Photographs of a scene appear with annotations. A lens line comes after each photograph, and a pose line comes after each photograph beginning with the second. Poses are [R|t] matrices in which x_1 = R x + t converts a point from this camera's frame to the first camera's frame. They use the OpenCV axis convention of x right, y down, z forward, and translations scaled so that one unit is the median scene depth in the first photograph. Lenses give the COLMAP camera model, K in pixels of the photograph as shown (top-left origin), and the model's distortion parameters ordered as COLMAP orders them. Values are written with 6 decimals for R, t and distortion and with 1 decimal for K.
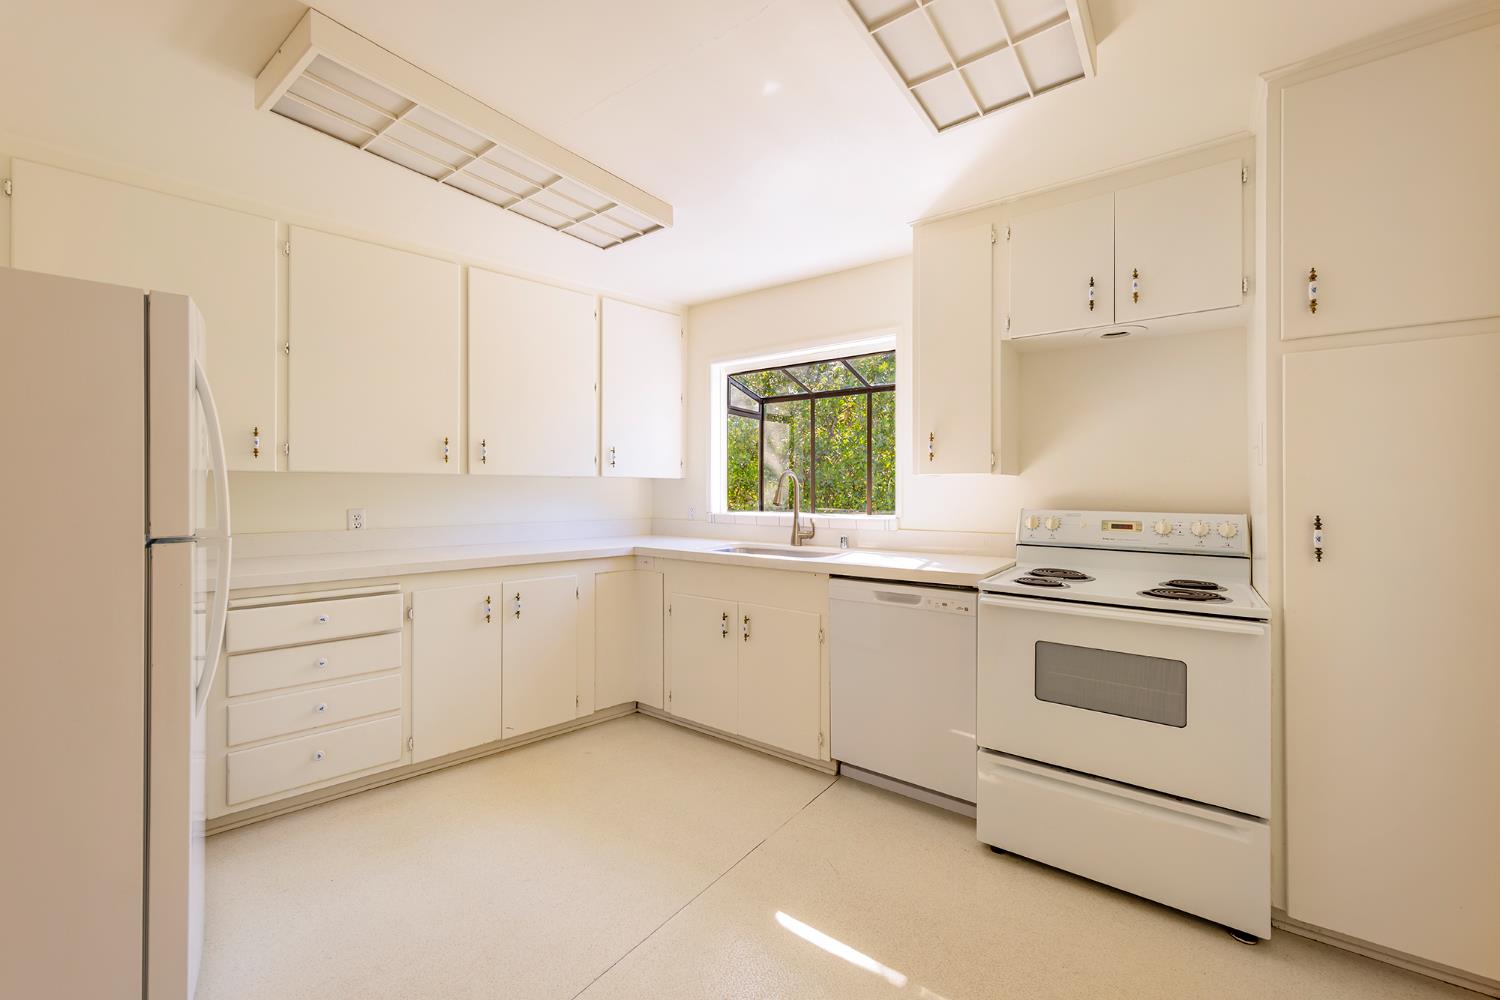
lens RADIAL K [[580.7, 0, 745.1], [0, 580.7, 492.4], [0, 0, 1]] dist [0.001870, 0.000017]
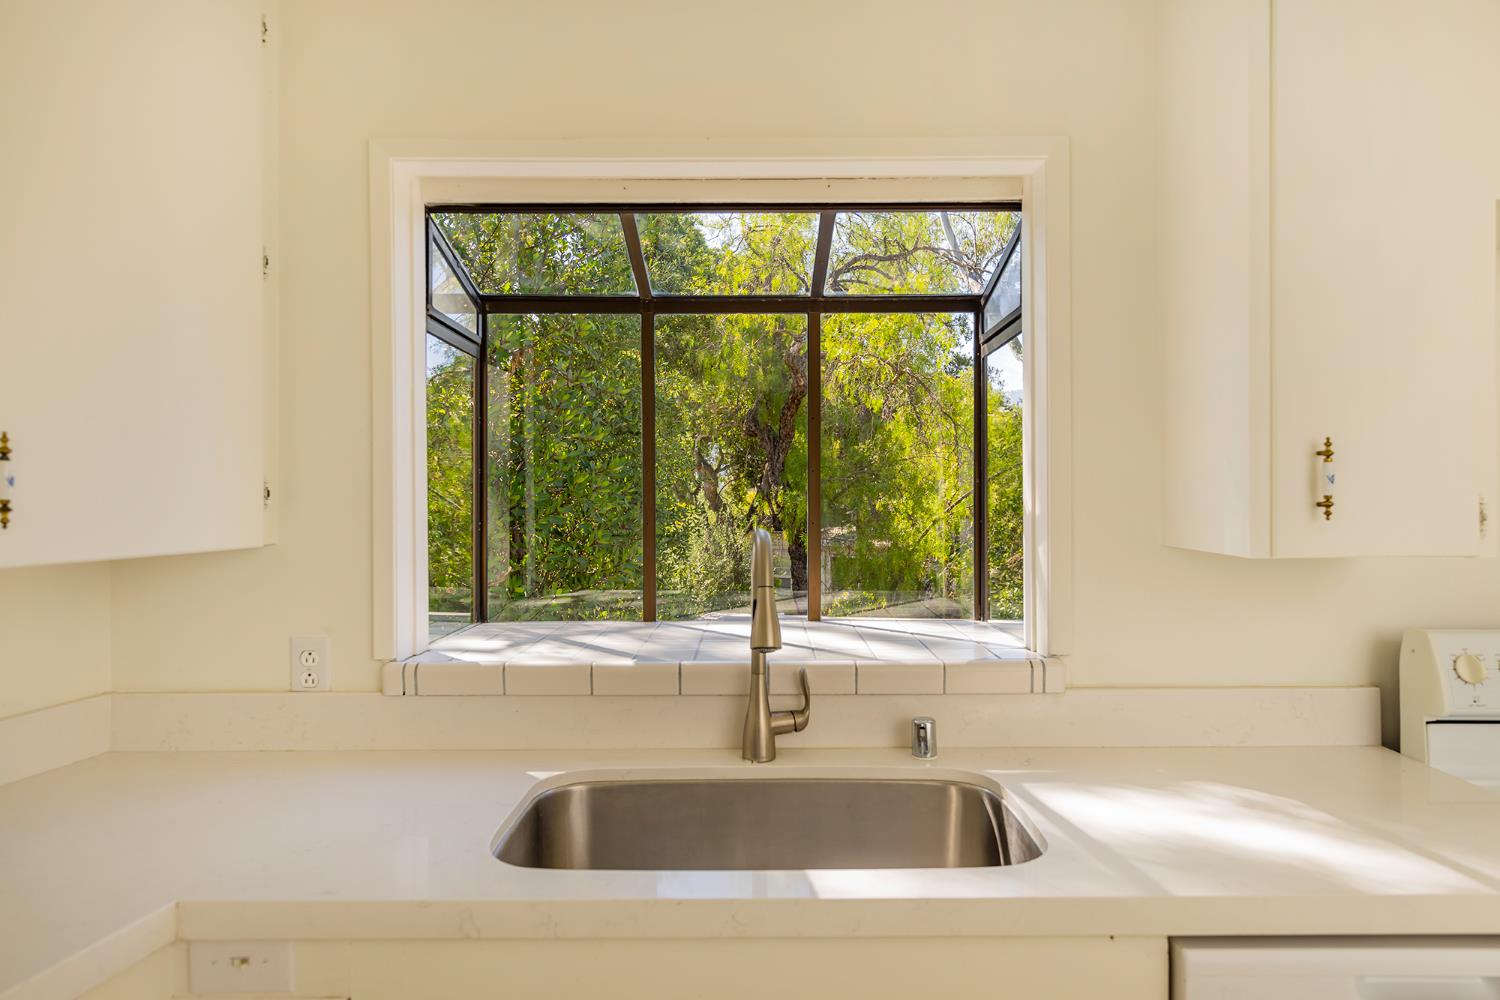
lens RADIAL K [[931.2, 0, 756.4], [0, 931.2, 497.2], [0, 0, 1]] dist [-0.002979, 0.001092]
pose [[0.810445, -0.008178, 0.585758, -0.215171], [0.008063, 0.999964, 0.002805, -0.055750], [-0.585759, 0.002449, 0.810481, 0.586127]]
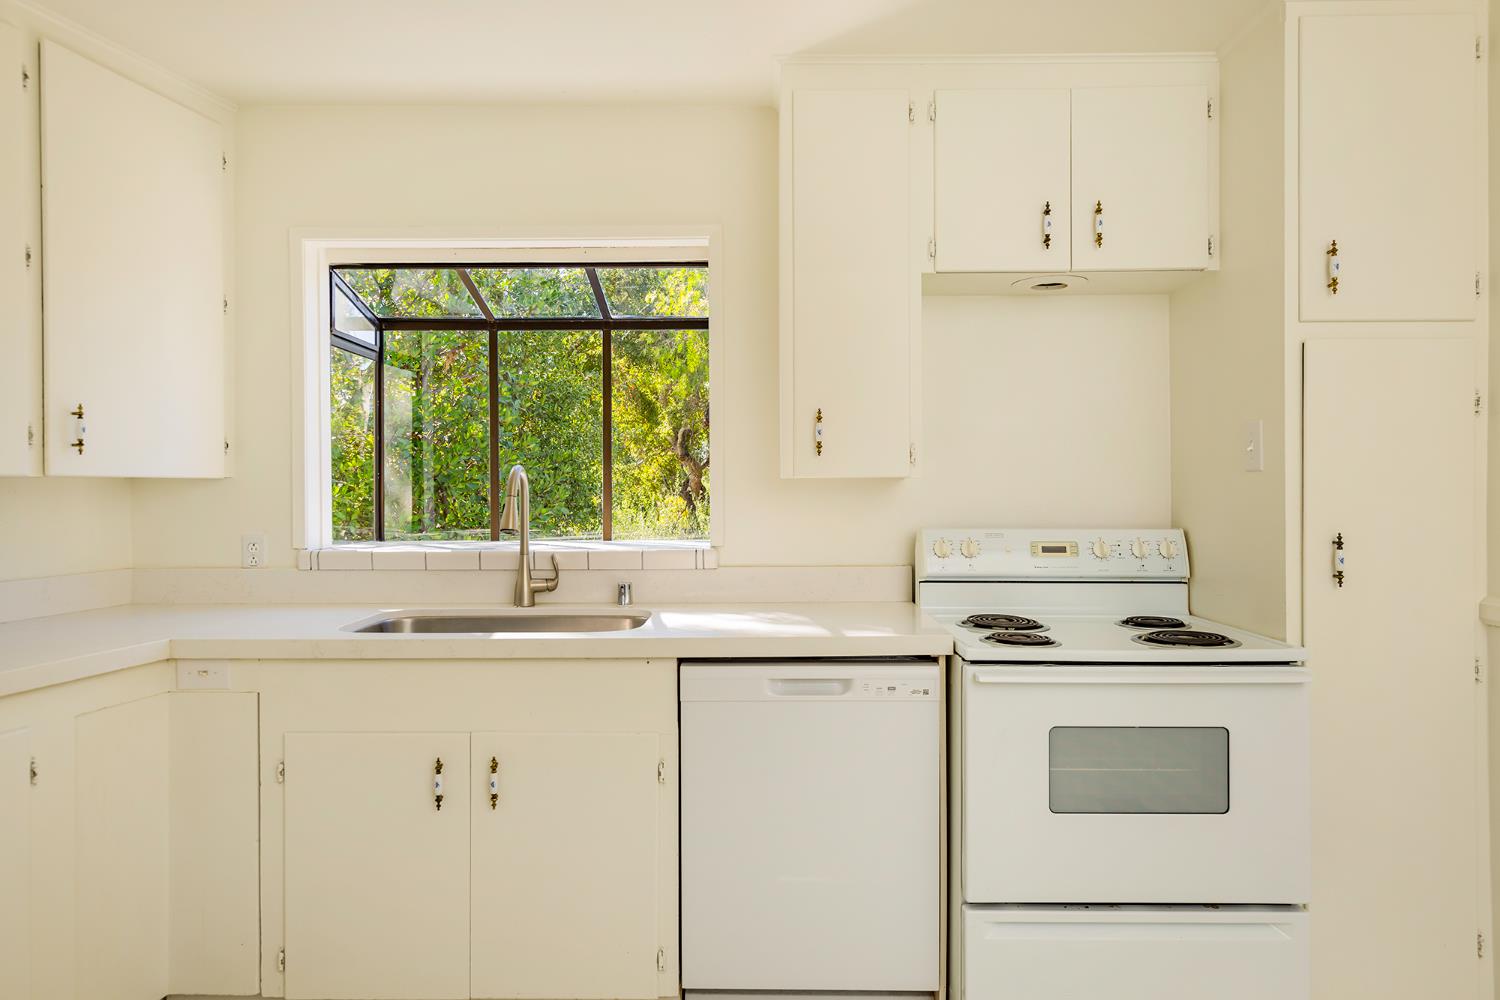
lens RADIAL K [[931.2, 0, 748.7], [0, 931.2, 496.6], [0, 0, 1]] dist [-0.002979, 0.001092]
pose [[0.814699, -0.010837, 0.579782, -0.237618], [0.007352, 0.999938, 0.008359, -0.014239], [-0.579837, -0.002547, 0.814728, 0.186447]]
